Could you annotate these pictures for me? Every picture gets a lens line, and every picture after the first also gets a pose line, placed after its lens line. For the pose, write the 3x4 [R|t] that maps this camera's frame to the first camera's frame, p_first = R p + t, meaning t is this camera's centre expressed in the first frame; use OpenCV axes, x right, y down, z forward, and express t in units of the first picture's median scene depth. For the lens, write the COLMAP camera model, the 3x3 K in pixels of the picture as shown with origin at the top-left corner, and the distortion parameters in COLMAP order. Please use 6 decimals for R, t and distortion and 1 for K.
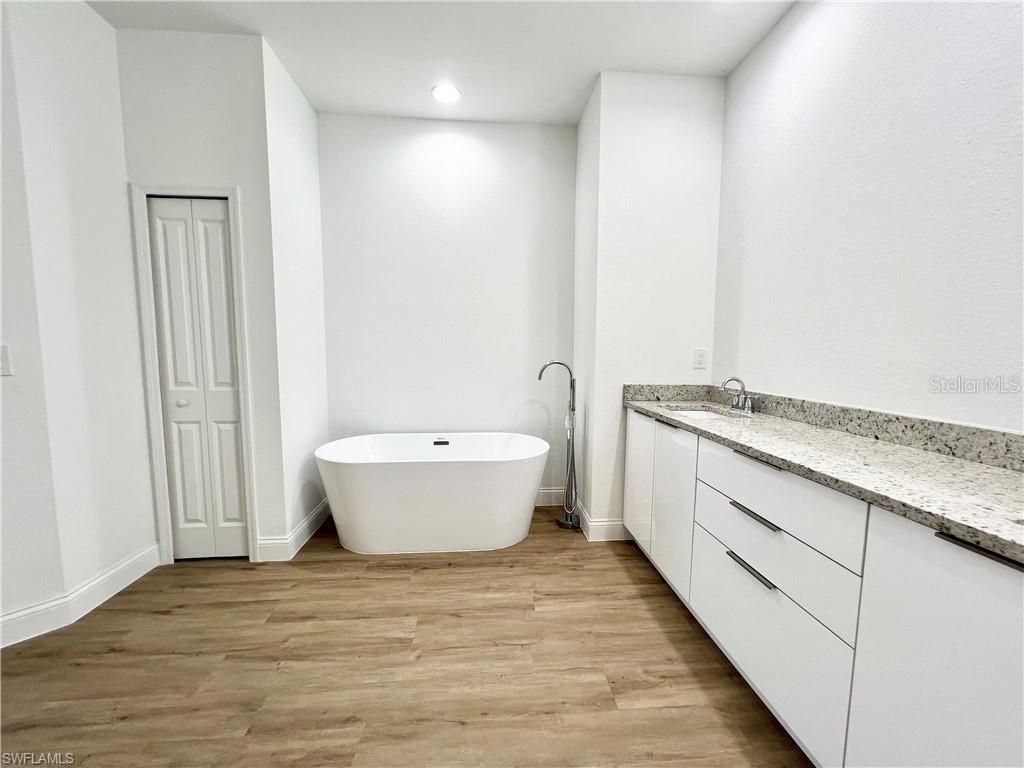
lens RADIAL K [[408.0, 0, 512.1], [0, 408.0, 386.9], [0, 0, 1]] dist [-0.000101, -0.000132]
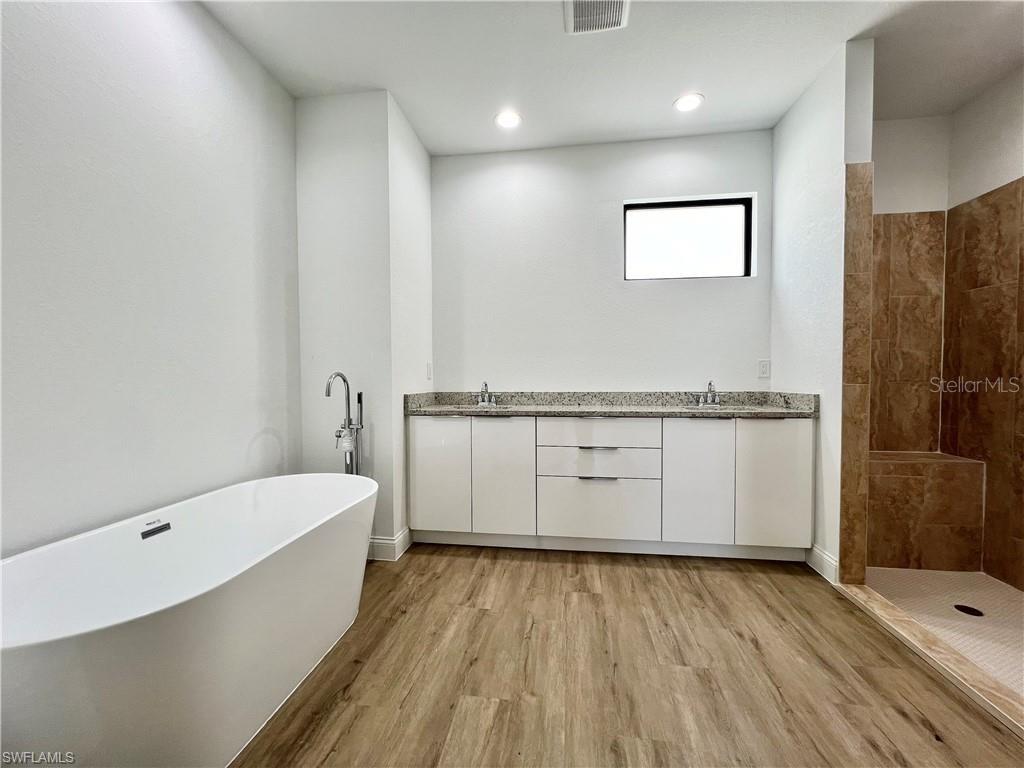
lens RADIAL K [[410.7, 0, 512.3], [0, 410.7, 387.5], [0, 0, 1]] dist [-0.005904, 0.001760]
pose [[0.218430, -0.030852, 0.975365, -0.815359], [0.097039, 0.995233, 0.009749, -0.008707], [-0.971016, 0.092519, 0.220383, 0.591526]]
